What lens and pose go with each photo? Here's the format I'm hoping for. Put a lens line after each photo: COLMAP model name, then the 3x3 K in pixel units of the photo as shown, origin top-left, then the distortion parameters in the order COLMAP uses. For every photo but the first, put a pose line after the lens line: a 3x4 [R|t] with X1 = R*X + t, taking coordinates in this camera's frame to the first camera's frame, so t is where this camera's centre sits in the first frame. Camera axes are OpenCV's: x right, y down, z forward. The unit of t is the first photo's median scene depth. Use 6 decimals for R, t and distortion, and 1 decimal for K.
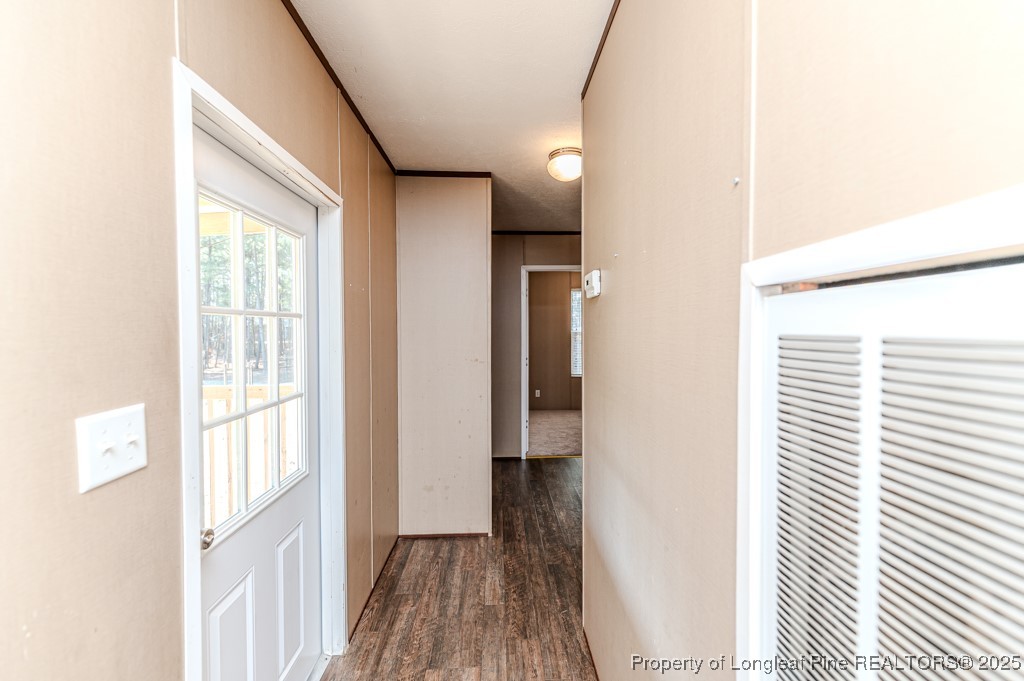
lens RADIAL K [[404.5, 0, 511.4], [0, 404.5, 337.9], [0, 0, 1]] dist [0.021508, -0.007007]
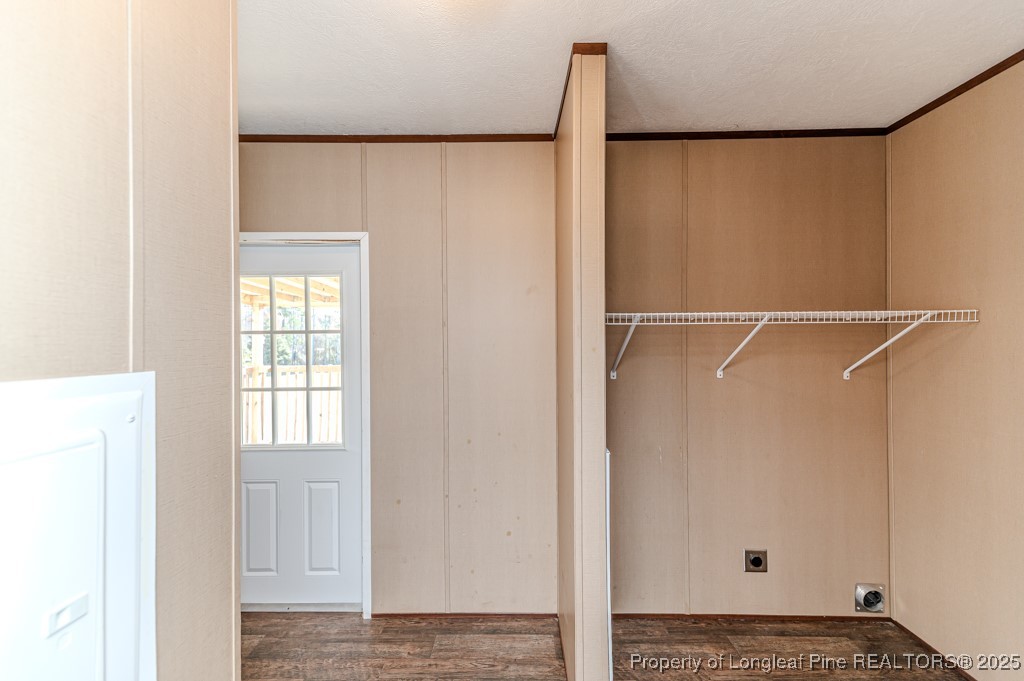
lens RADIAL K [[404.5, 0, 511.4], [0, 404.5, 337.9], [0, 0, 1]] dist [0.021508, -0.007007]
pose [[-0.054281, 0.001820, -0.998524, 0.657917], [-0.003512, 0.999992, 0.002013, -0.029133], [0.998520, 0.003616, -0.054274, 1.328127]]
